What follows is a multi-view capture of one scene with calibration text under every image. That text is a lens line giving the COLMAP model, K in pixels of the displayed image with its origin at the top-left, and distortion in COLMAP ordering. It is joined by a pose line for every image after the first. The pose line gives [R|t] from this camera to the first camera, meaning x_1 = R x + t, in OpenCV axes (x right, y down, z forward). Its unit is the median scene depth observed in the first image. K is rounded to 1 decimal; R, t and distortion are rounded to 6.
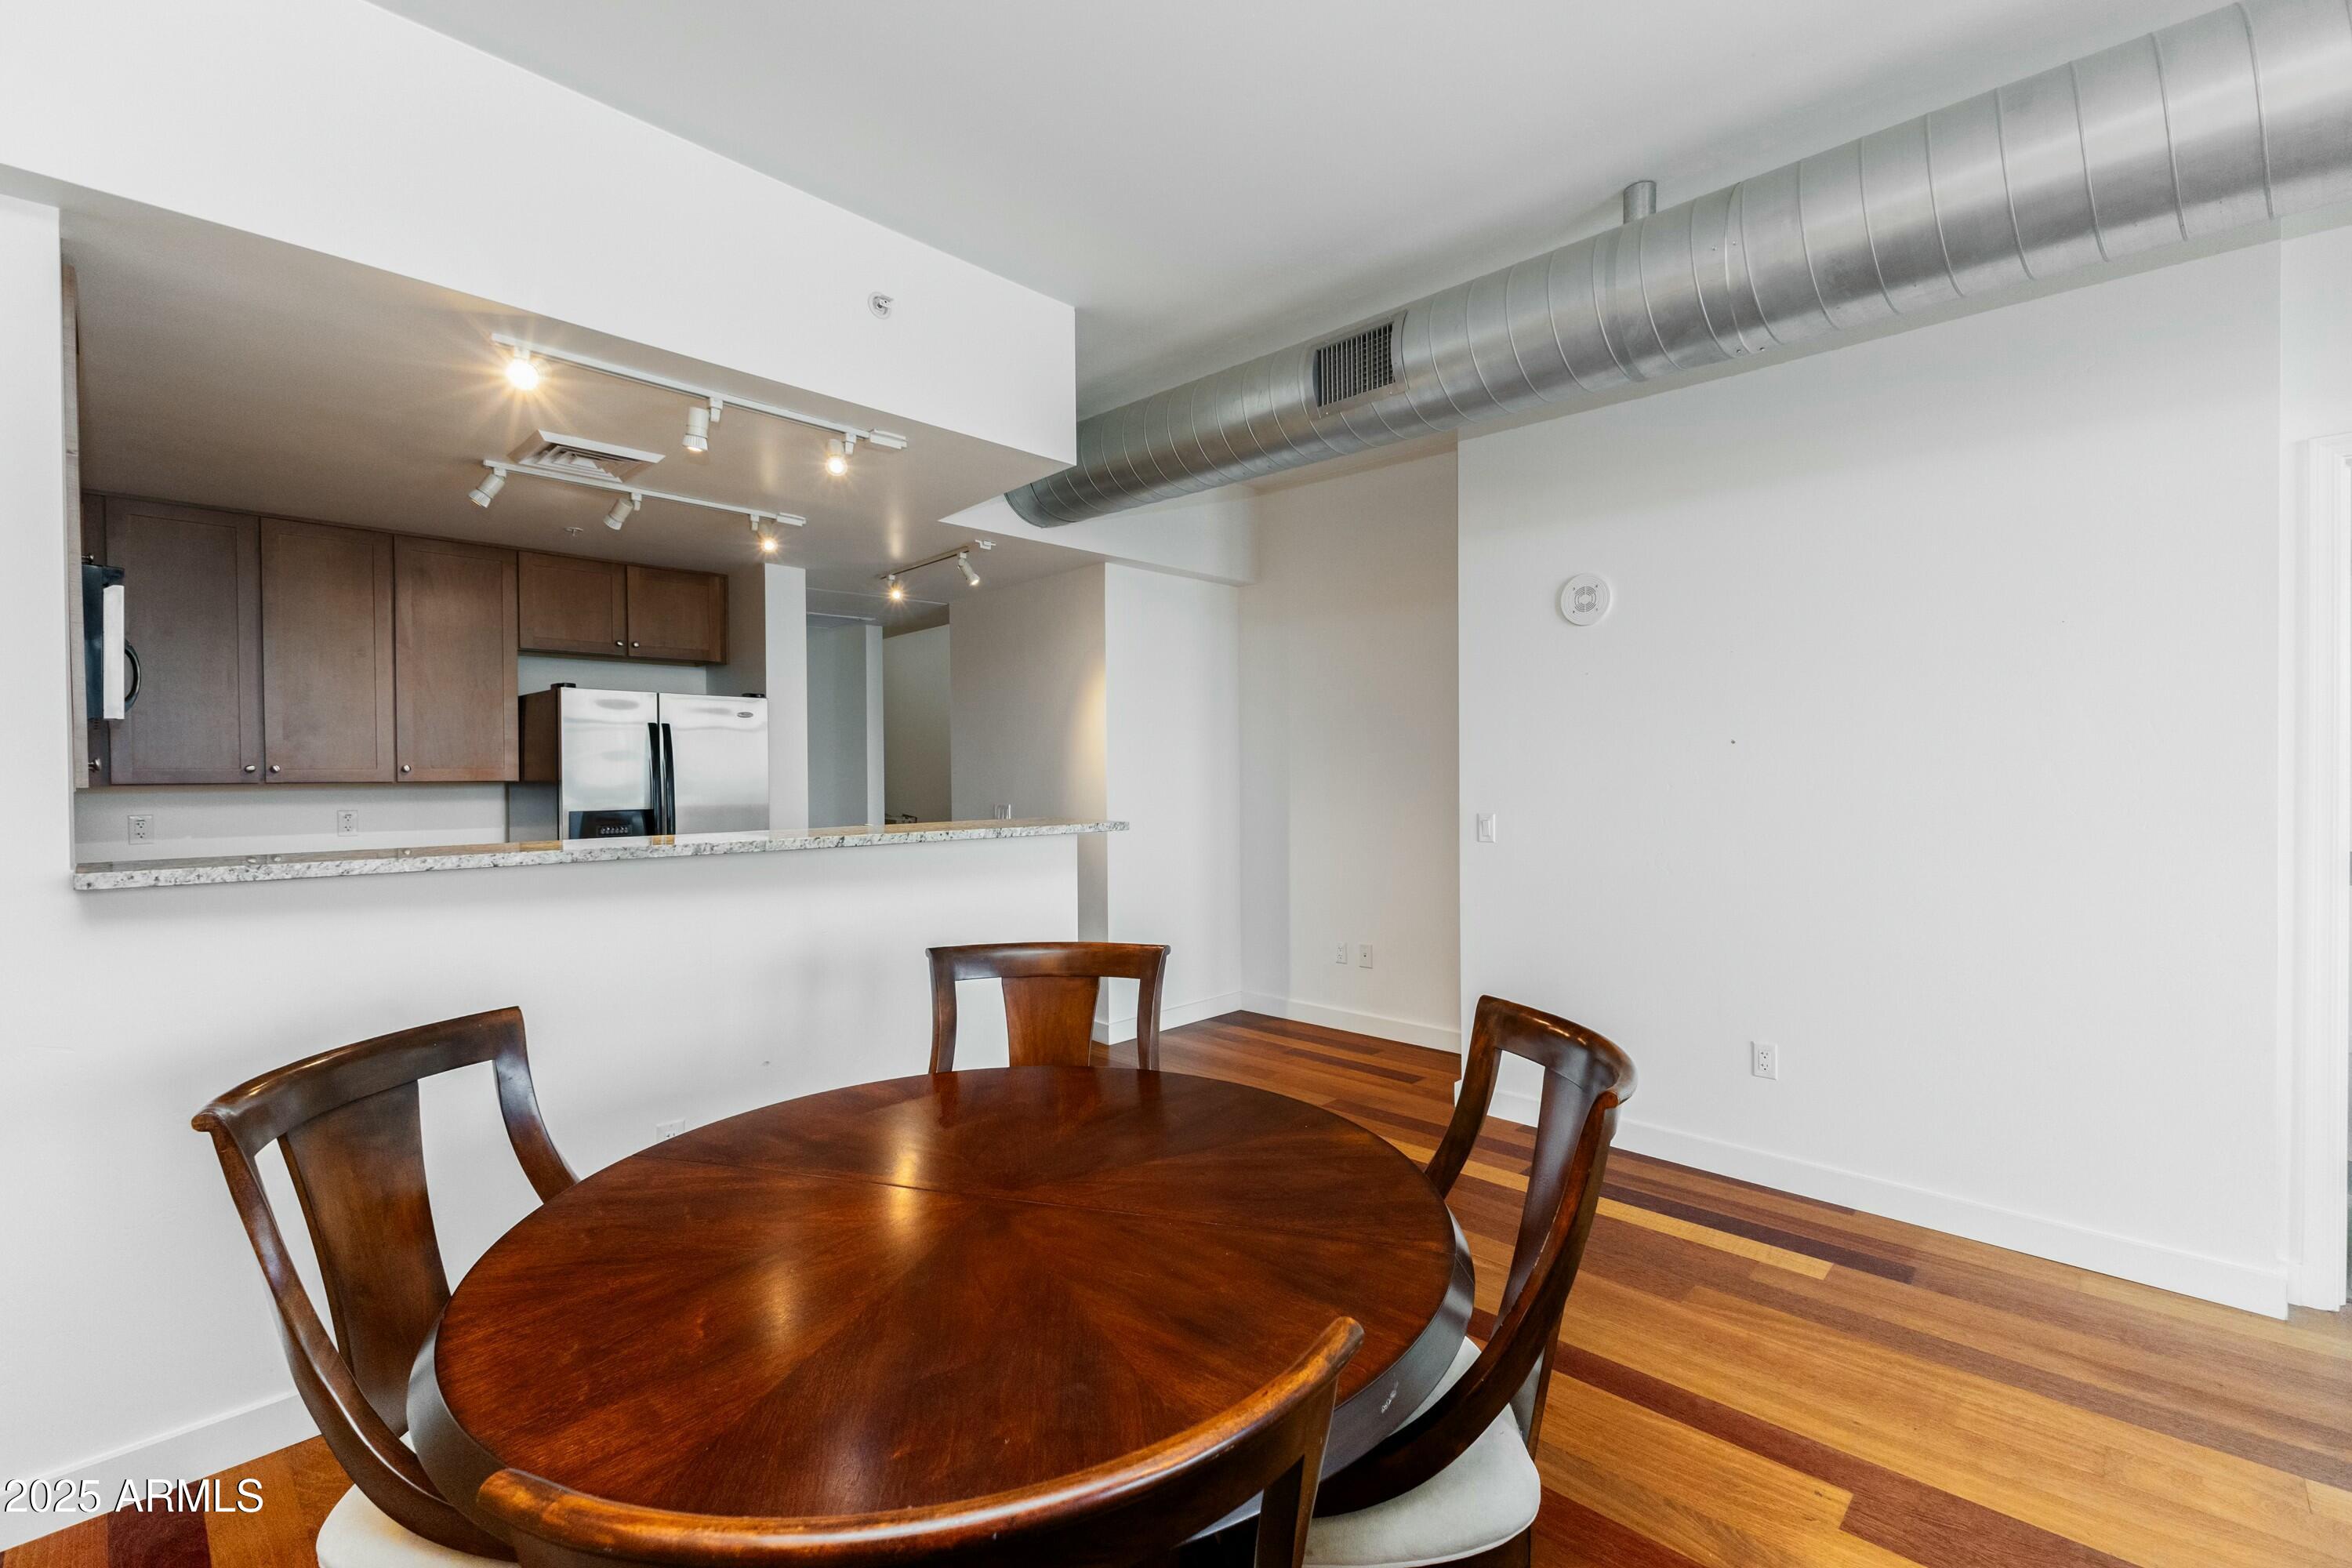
lens RADIAL K [[1014.0, 0, 1176.0], [0, 1014.0, 784.0], [0, 0, 1]] dist [0.002712, 0.000233]
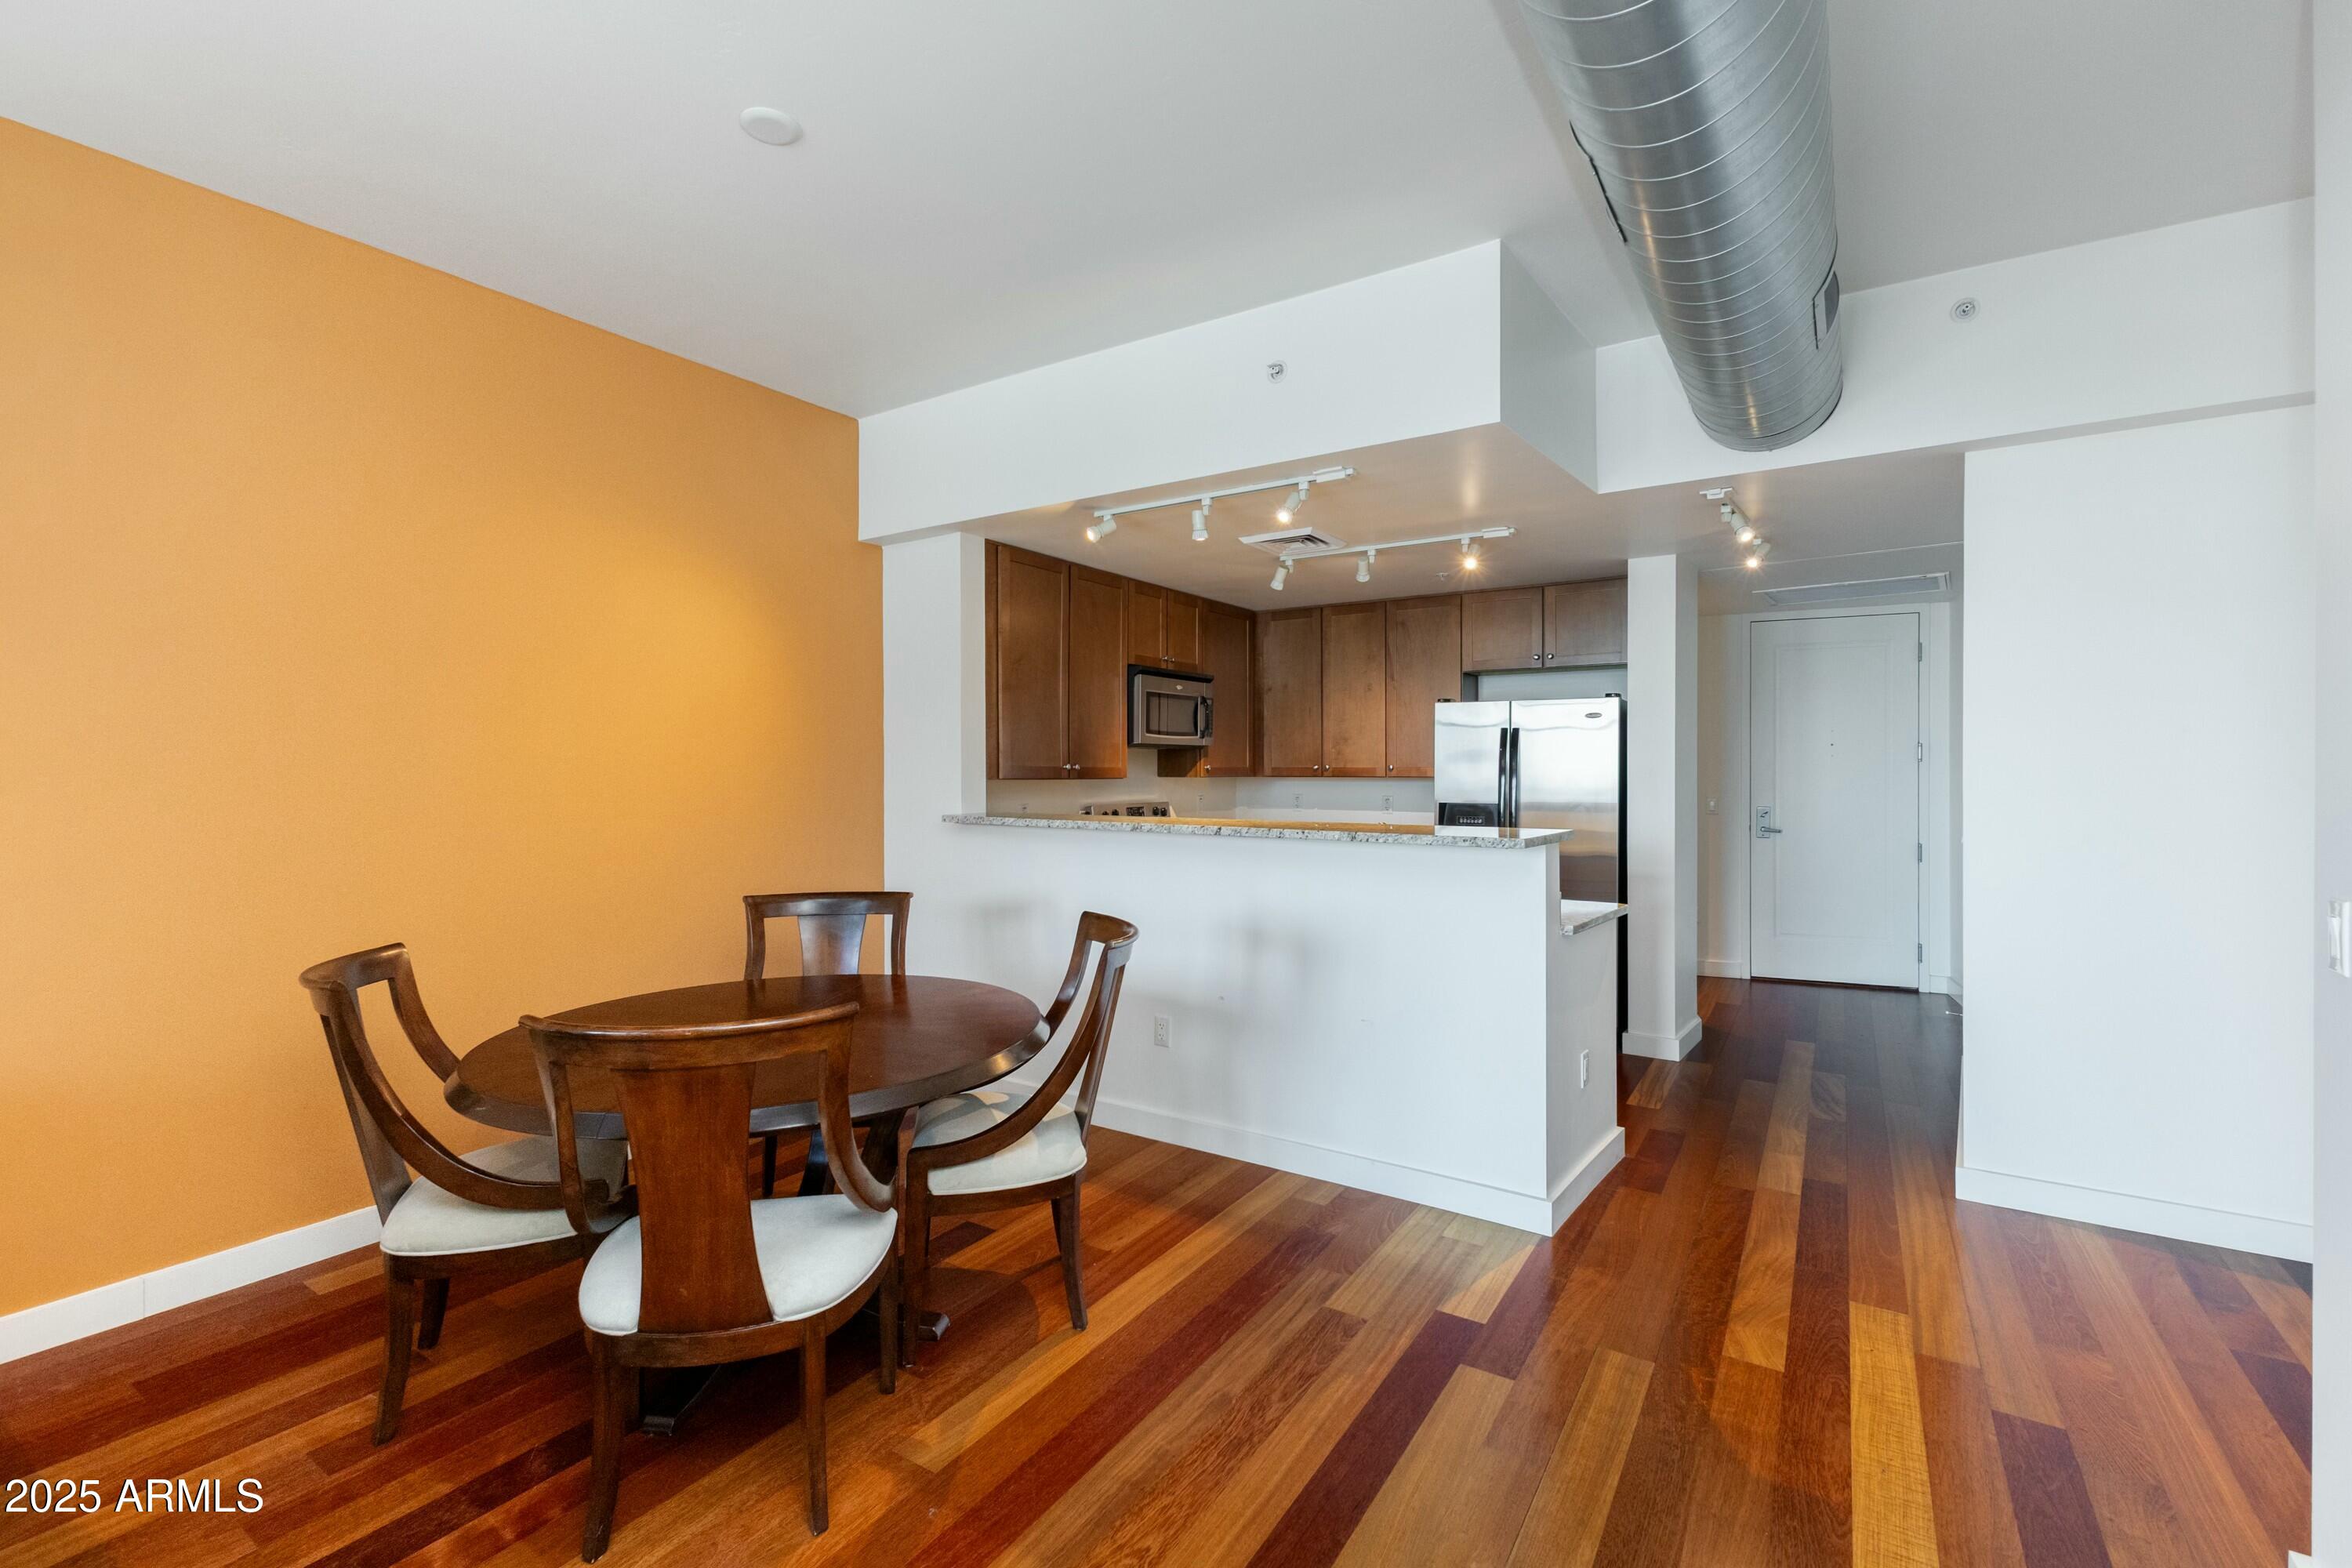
lens RADIAL K [[1014.0, 0, 1176.0], [0, 1014.0, 784.0], [0, 0, 1]] dist [0.002712, 0.000233]
pose [[0.179386, 0.018535, -0.983604, 0.557001], [-0.013918, 0.999770, 0.016301, -0.012349], [0.983680, 0.010766, 0.179602, 0.456096]]
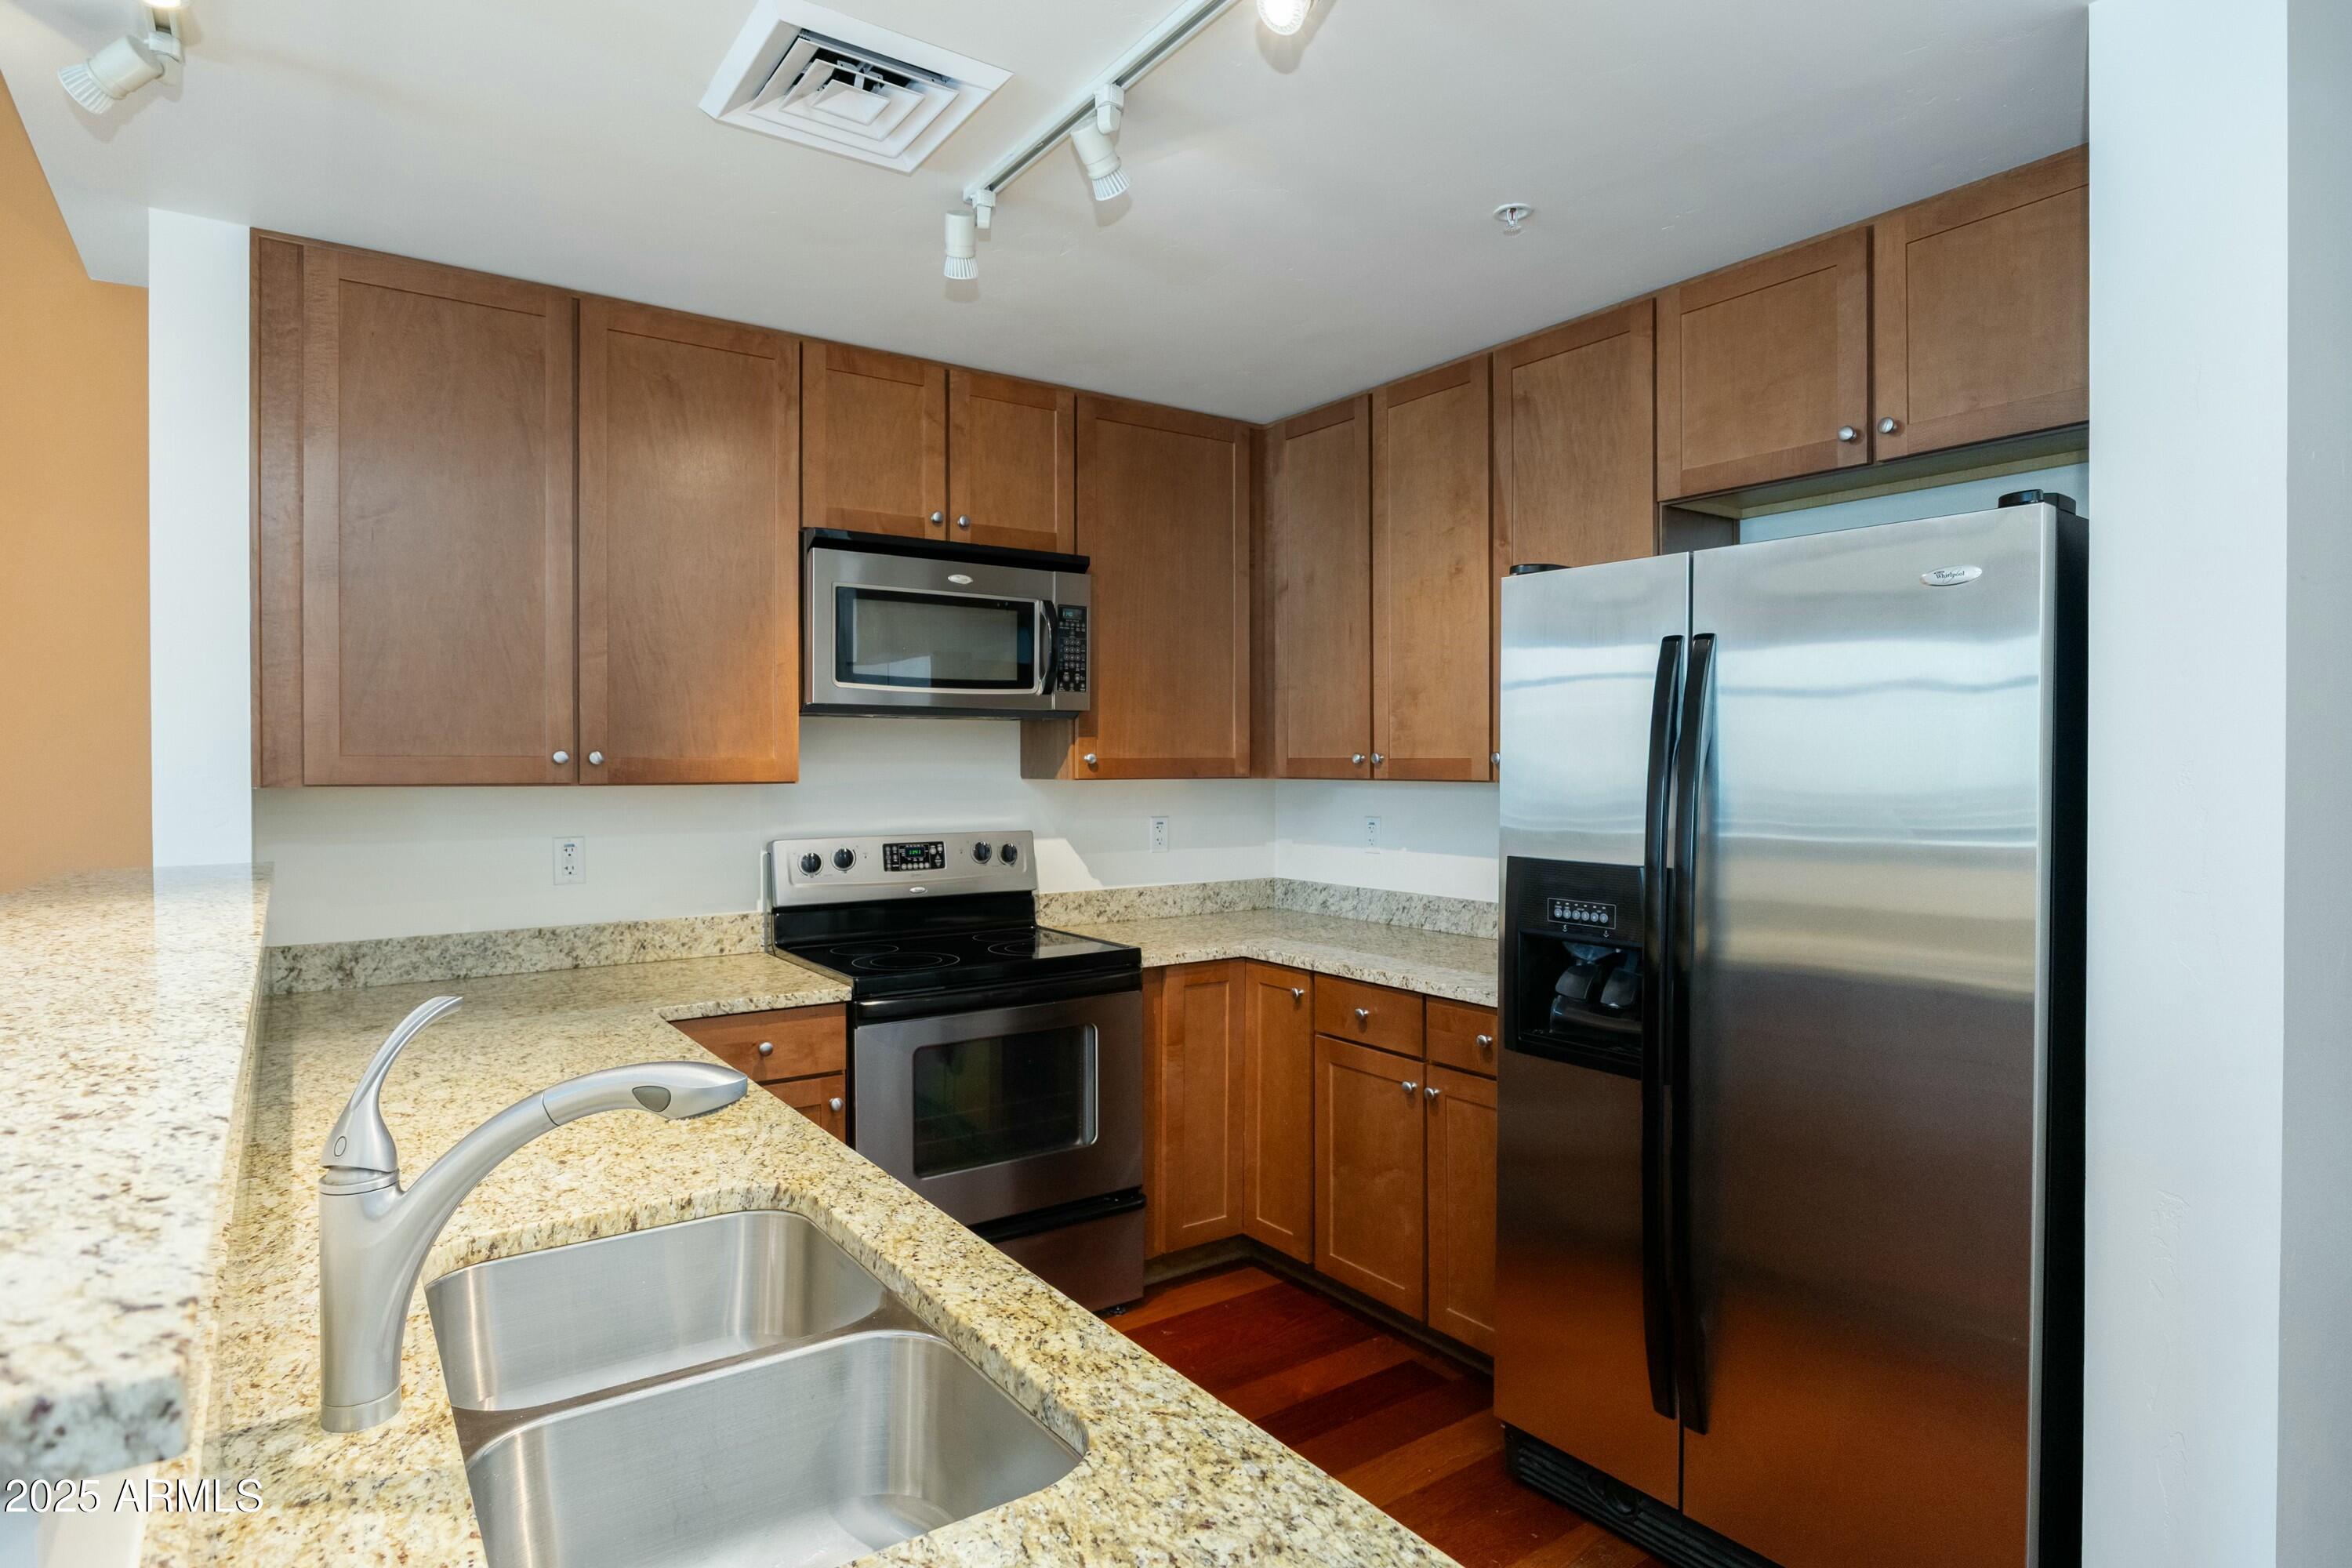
lens RADIAL K [[1263.7, 0, 1176.0], [0, 1263.7, 784.0], [0, 0, 1]] dist [-0.017054, -0.000159]
pose [[-0.191175, 0.019182, -0.981369, -0.028174], [-0.011103, 0.999703, 0.021703, -0.014736], [0.981493, 0.015045, -0.190905, 0.950542]]
